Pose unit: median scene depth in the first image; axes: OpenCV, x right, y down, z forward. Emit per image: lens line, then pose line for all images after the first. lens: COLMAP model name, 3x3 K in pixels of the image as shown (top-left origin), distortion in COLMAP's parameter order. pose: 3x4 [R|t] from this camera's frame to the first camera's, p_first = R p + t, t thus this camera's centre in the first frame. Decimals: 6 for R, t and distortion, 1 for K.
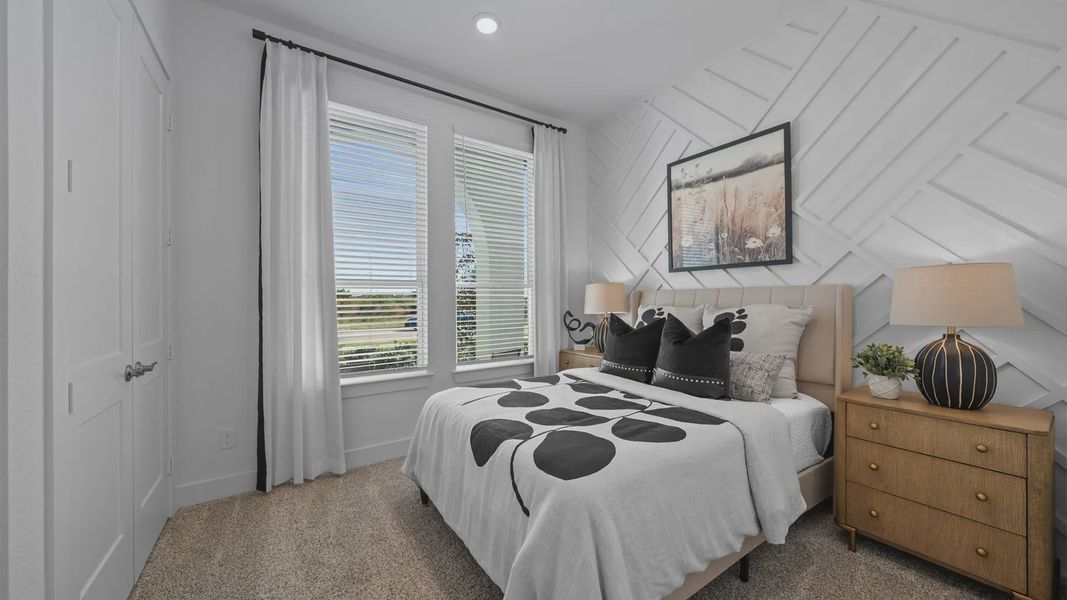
lens RADIAL K [[388.6, 0, 534.6], [0, 388.6, 304.9], [0, 0, 1]] dist [-0.001502, -0.000015]
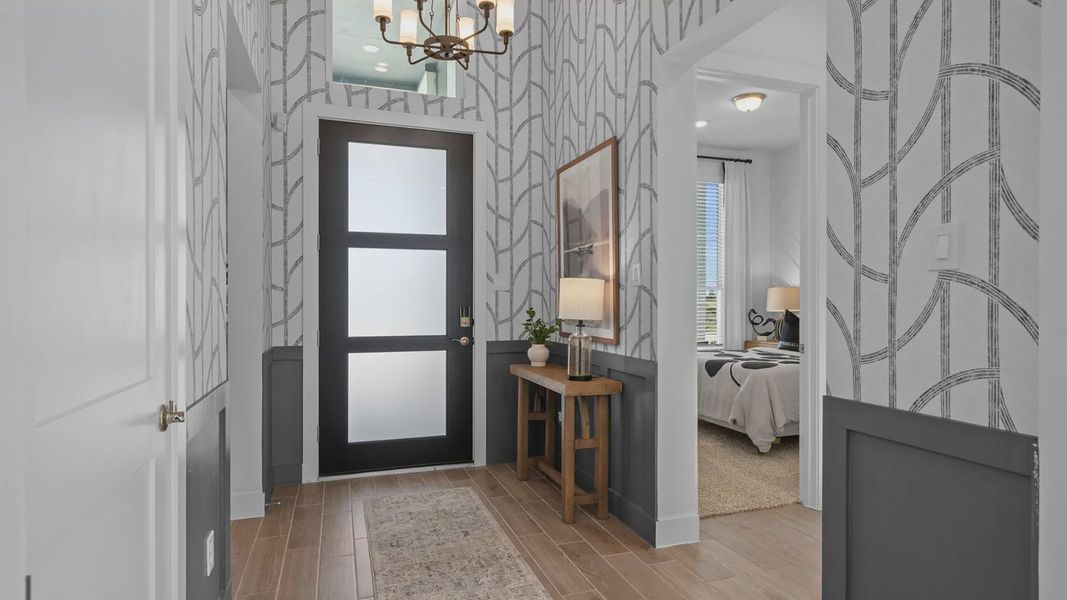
lens RADIAL K [[579.4, 0, 533.5], [0, 579.4, 300.0], [0, 0, 1]] dist [-0.002493, -0.000264]
pose [[0.966071, 0.008523, -0.258136, -0.112303], [-0.011791, 0.999869, -0.011113, 0.016127], [0.258007, 0.013779, 0.966045, -0.966154]]
